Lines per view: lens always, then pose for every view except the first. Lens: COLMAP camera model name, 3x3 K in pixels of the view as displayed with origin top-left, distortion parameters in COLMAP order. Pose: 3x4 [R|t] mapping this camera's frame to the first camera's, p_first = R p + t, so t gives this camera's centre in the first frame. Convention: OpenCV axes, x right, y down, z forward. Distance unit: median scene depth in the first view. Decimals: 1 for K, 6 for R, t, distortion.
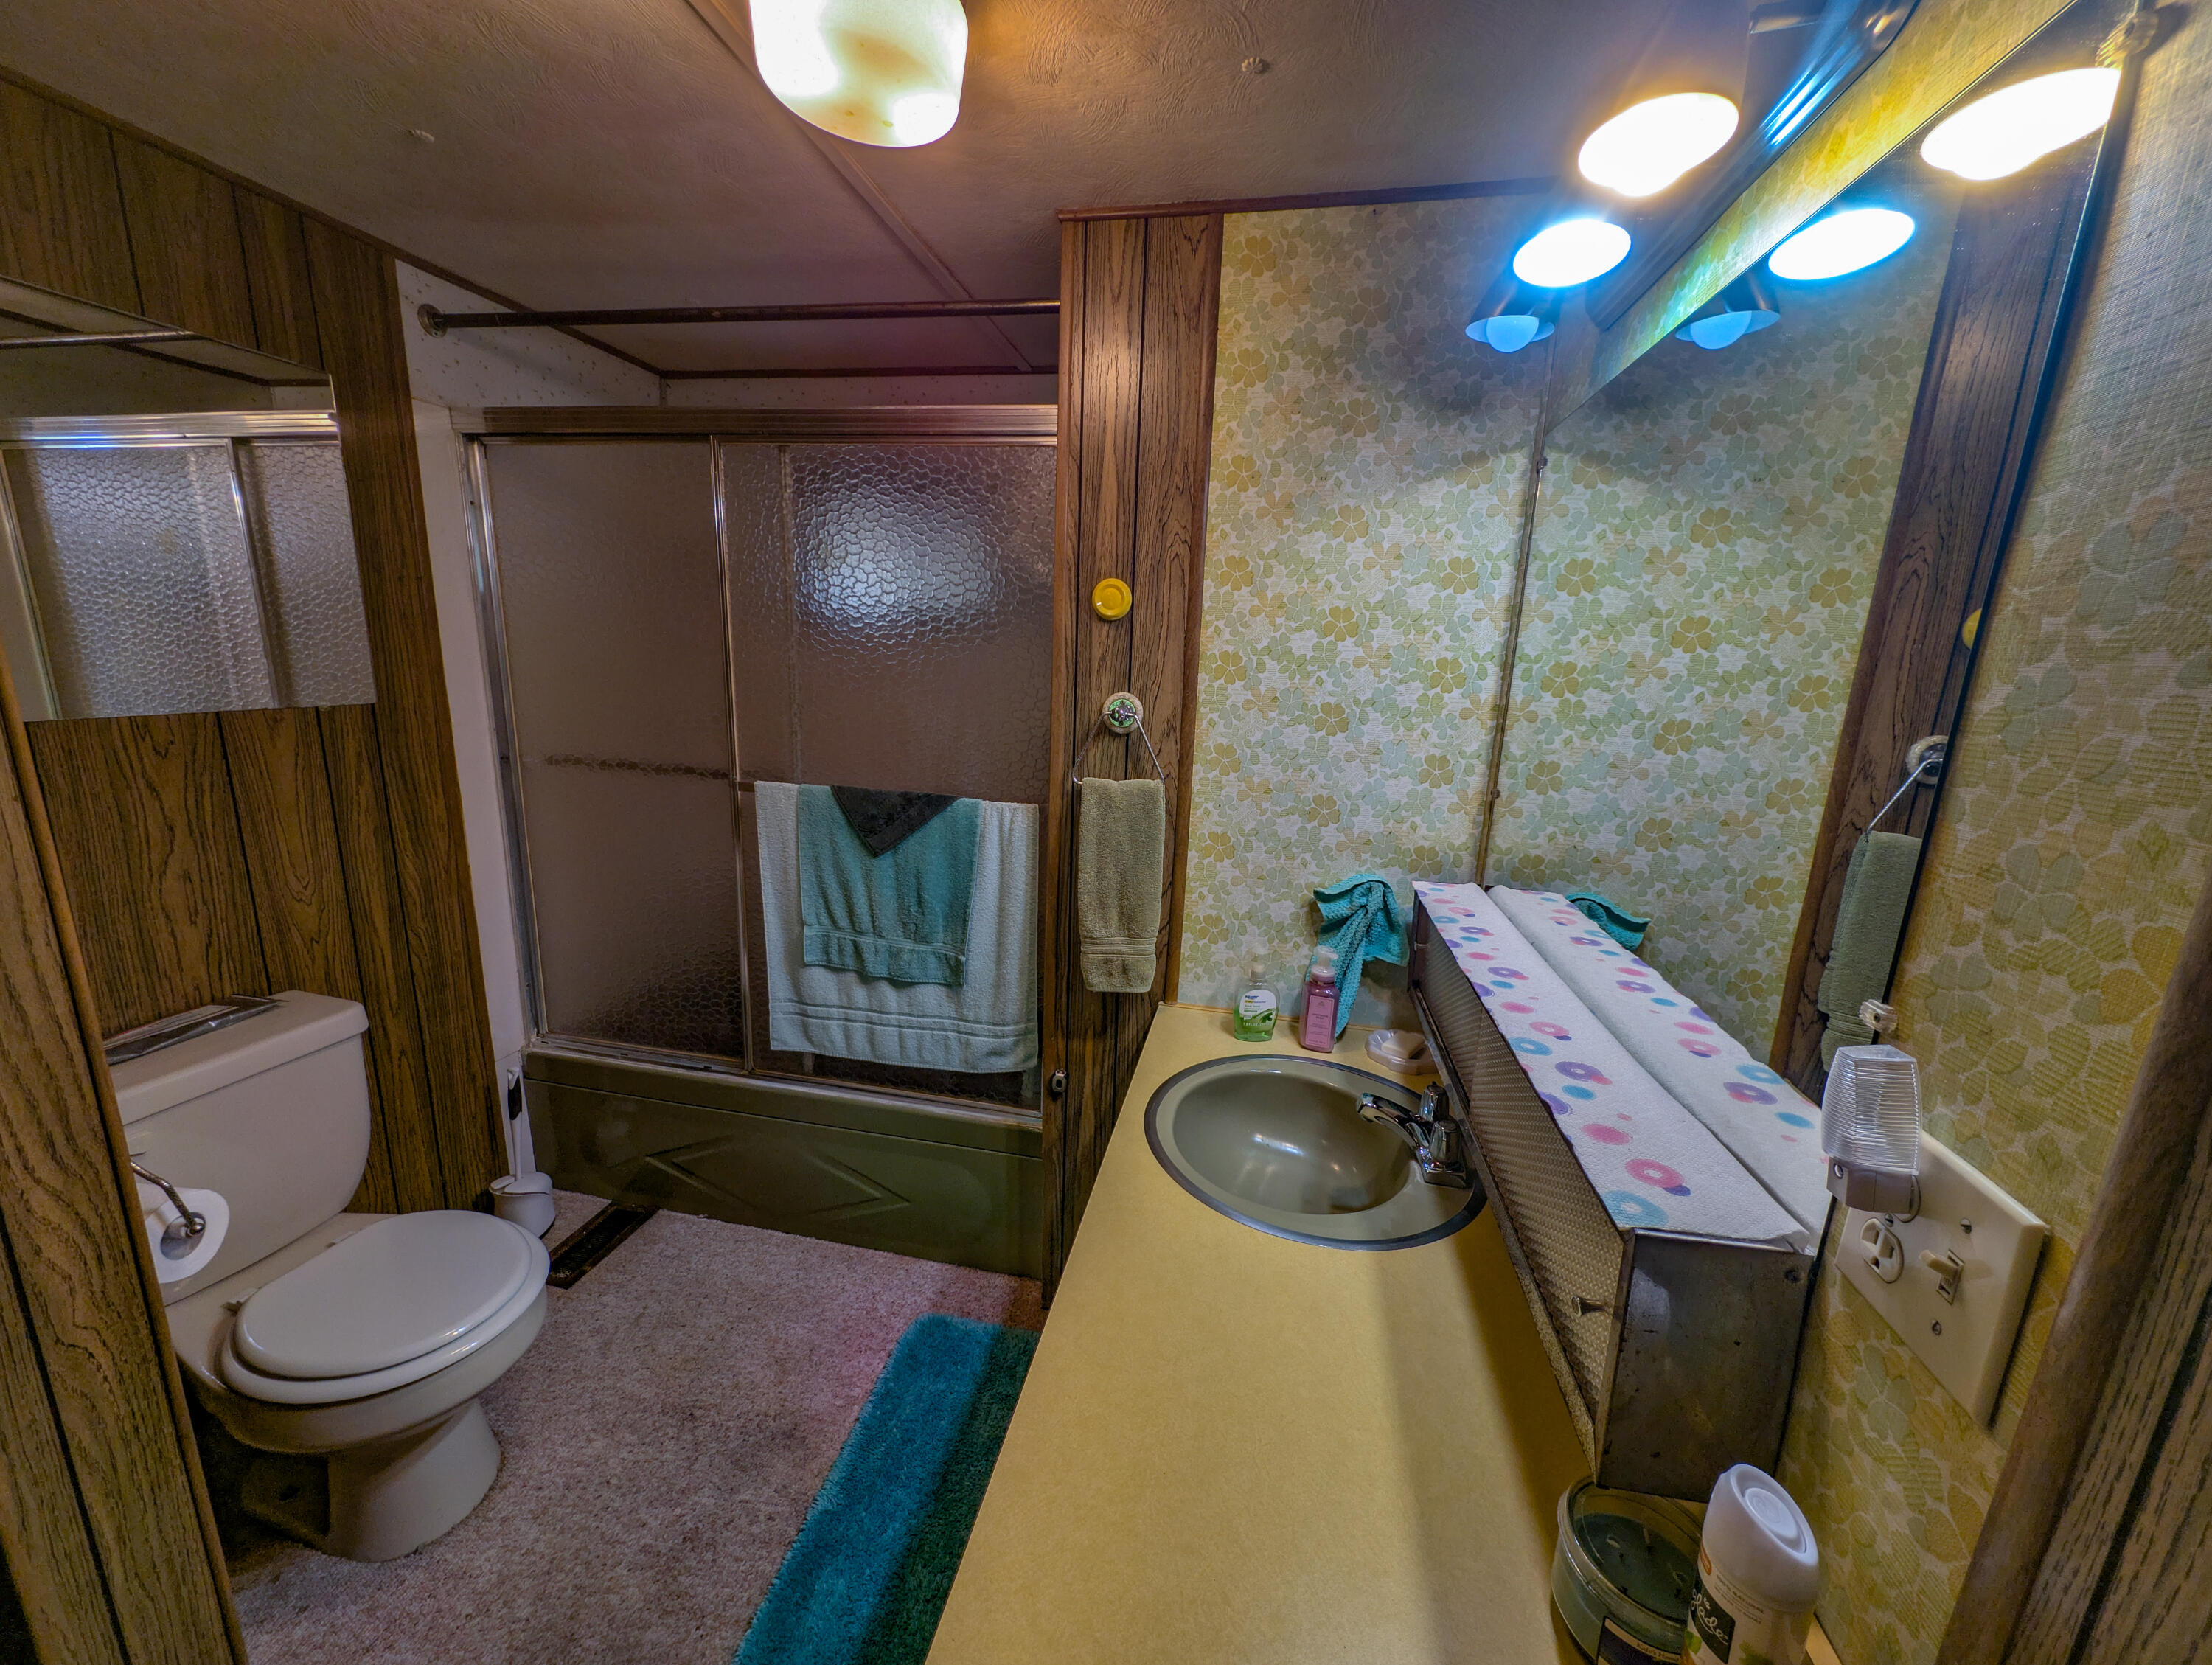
lens RADIAL K [[829.4, 0, 1109.0], [0, 829.4, 835.0], [0, 0, 1]] dist [0.001383, -0.001410]
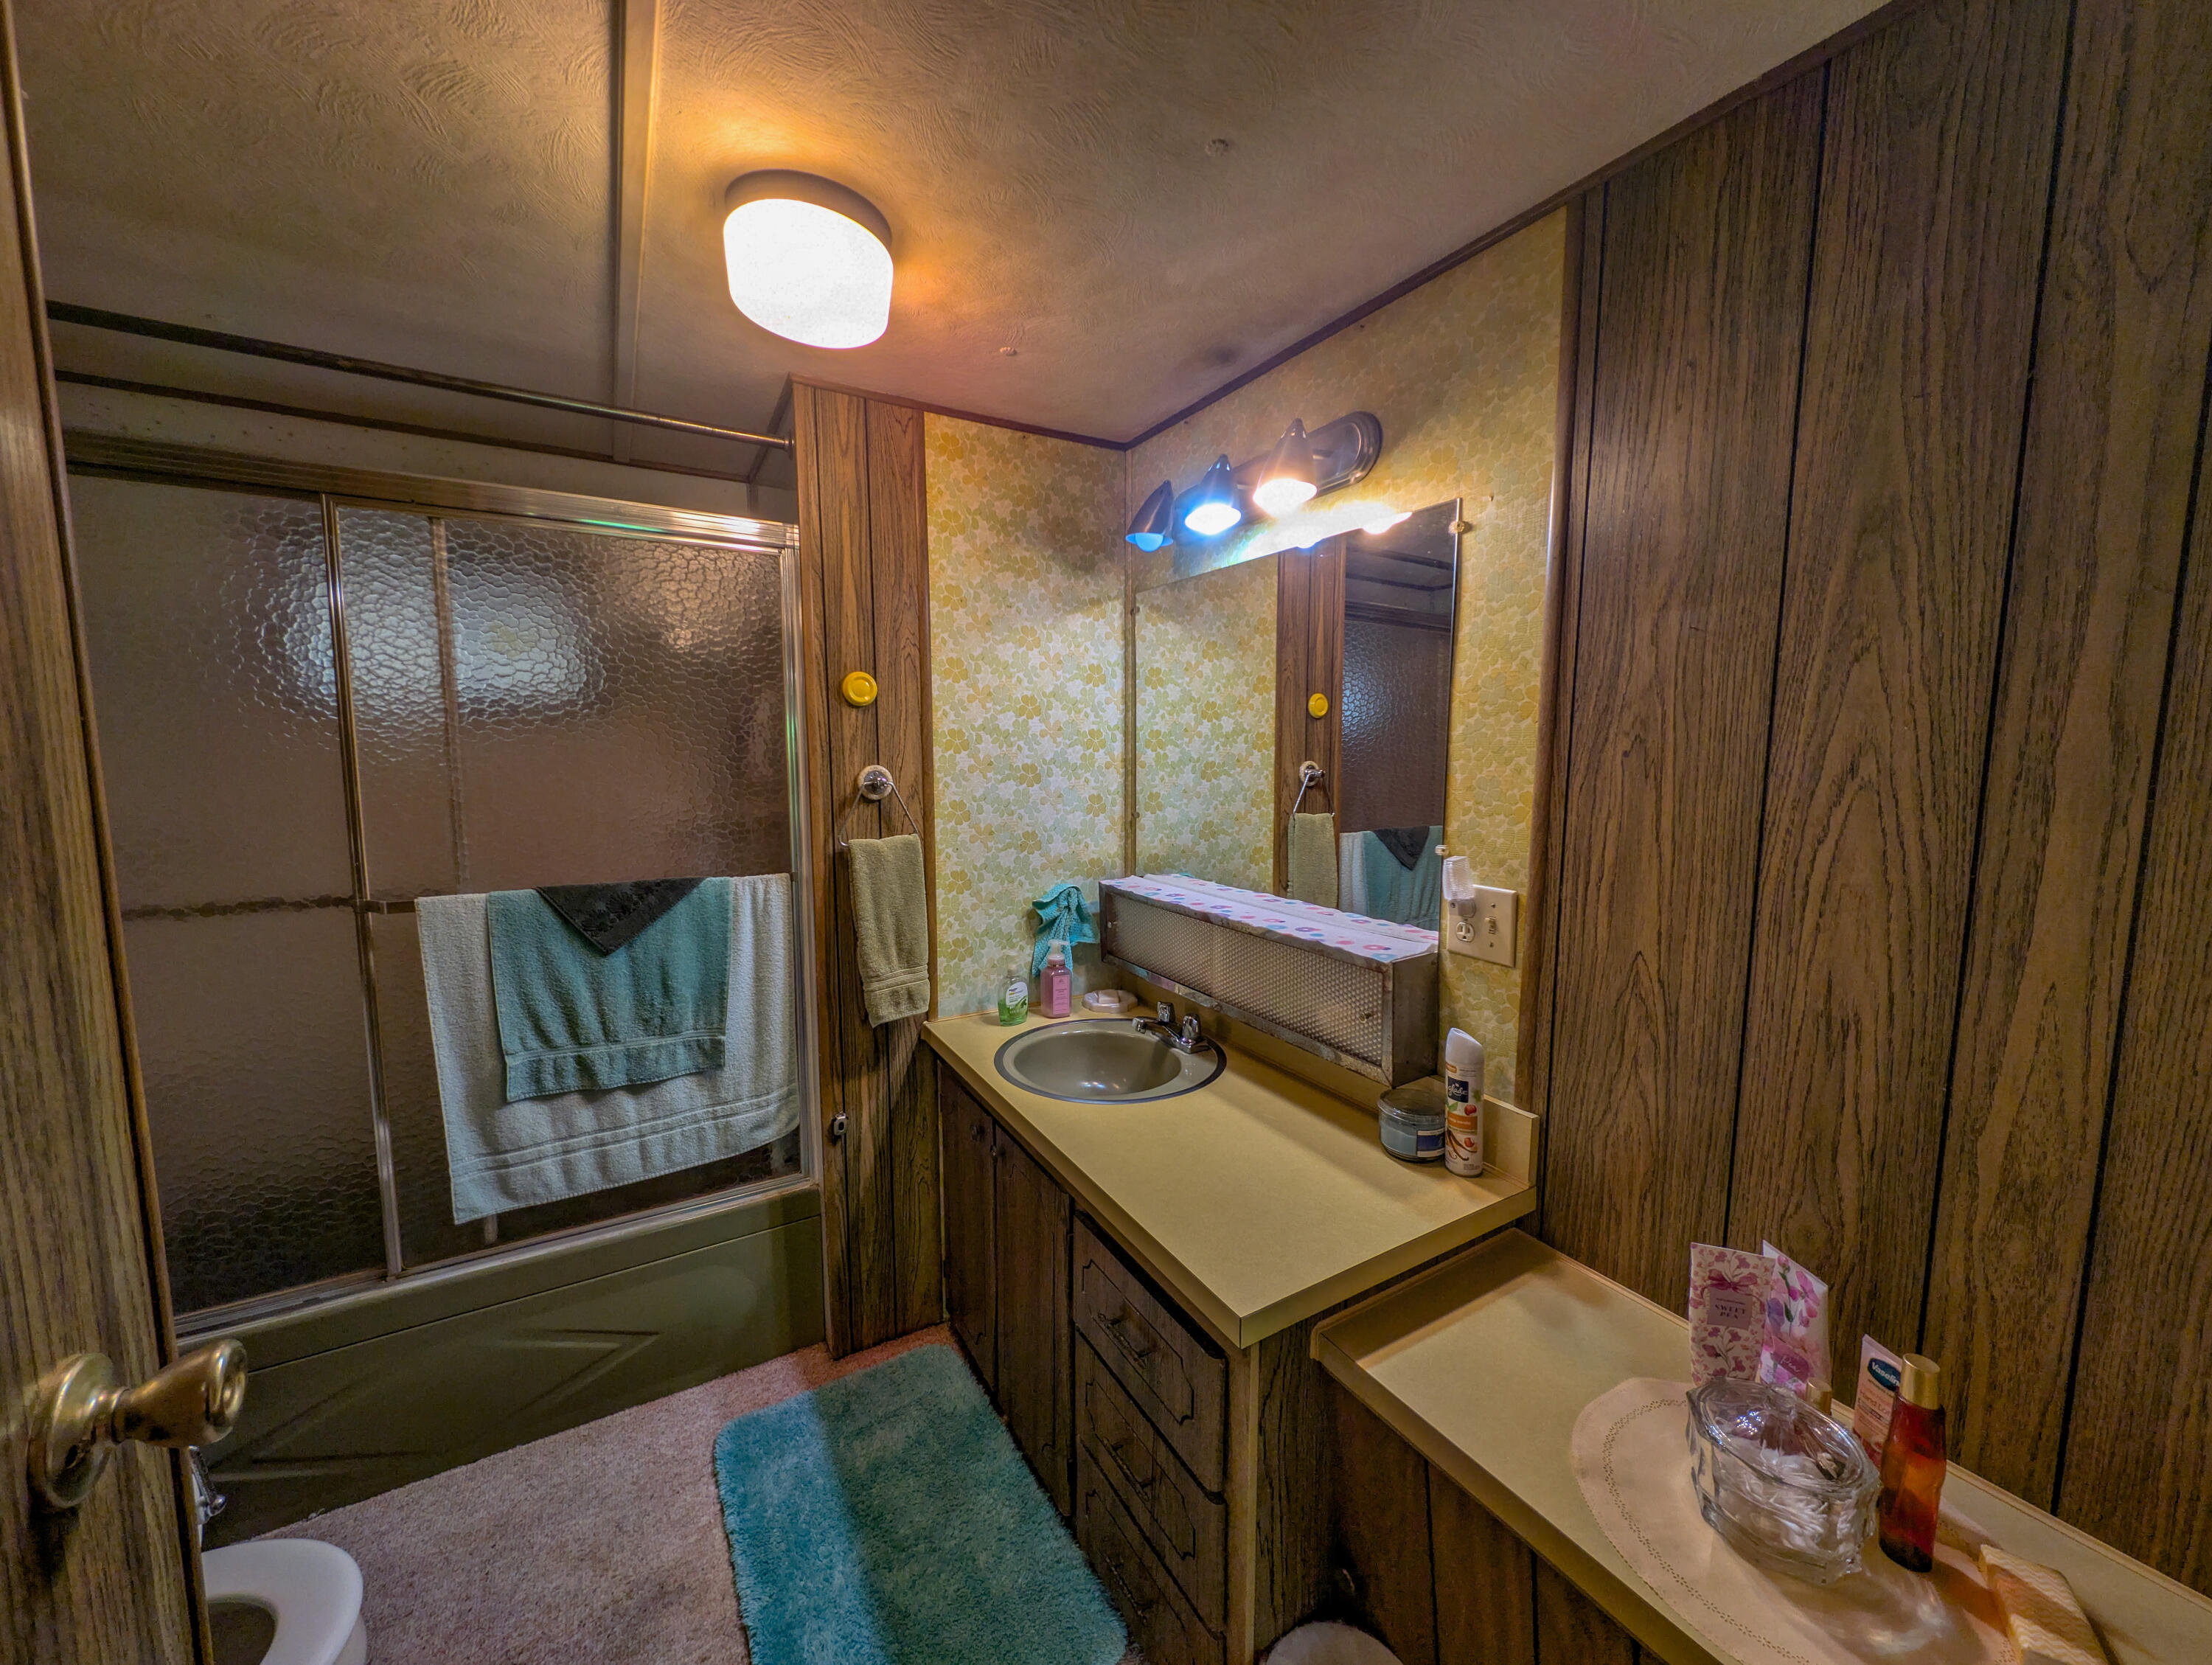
lens RADIAL K [[829.4, 0, 1110.5], [0, 829.4, 831.3], [0, 0, 1]] dist [0.001383, -0.001410]
pose [[0.742950, -0.108339, 0.660521, -0.539070], [0.173428, 0.984272, -0.033629, 0.021295], [-0.646489, 0.139537, 0.750054, -0.104935]]
